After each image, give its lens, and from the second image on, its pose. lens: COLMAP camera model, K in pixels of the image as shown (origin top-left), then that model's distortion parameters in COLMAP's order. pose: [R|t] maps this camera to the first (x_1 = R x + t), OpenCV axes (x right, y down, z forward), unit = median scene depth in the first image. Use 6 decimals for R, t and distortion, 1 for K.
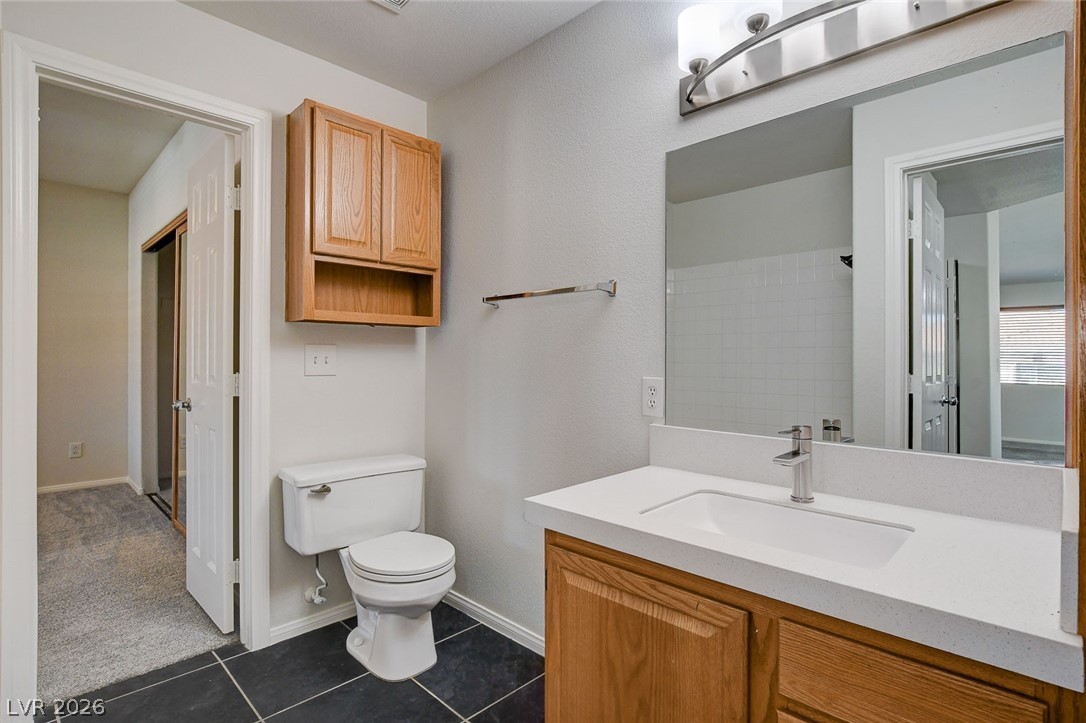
lens RADIAL K [[560.9, 0, 543.6], [0, 560.9, 367.5], [0, 0, 1]] dist [-0.021992, 0.000418]
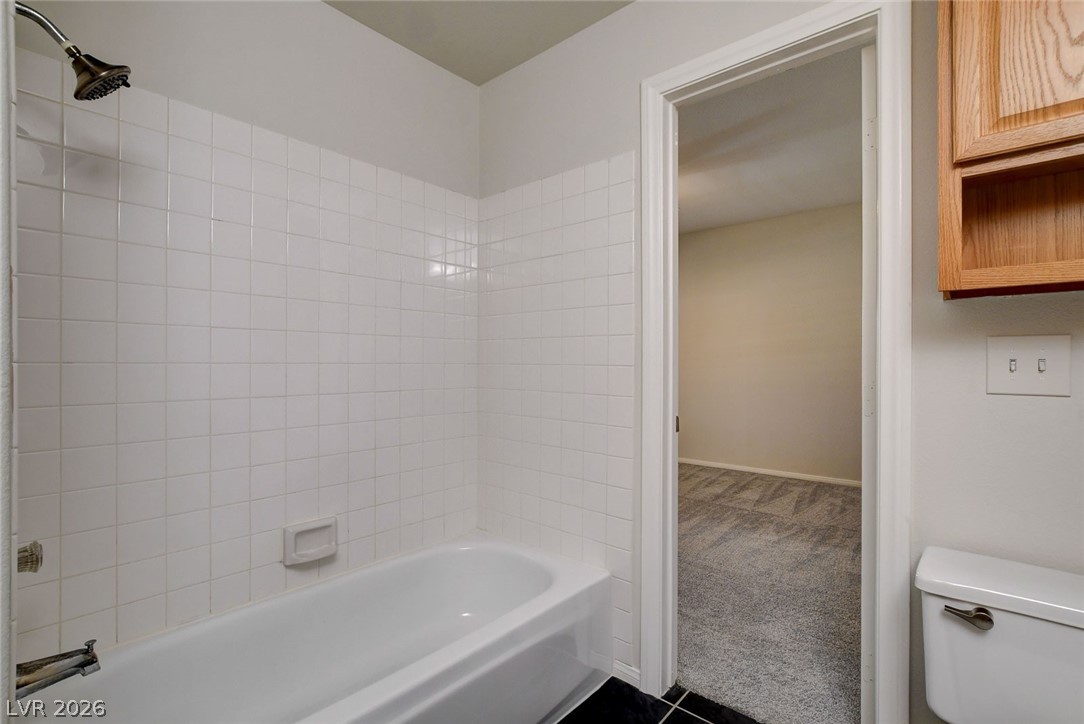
lens RADIAL K [[491.0, 0, 545.0], [0, 491.0, 367.0], [0, 0, 1]] dist [-0.029207, 0.004860]
pose [[0.079553, -0.001733, -0.996829, 0.013768], [-0.021449, 0.999764, -0.003450, -0.000646], [0.996600, 0.021655, 0.079497, 0.560895]]
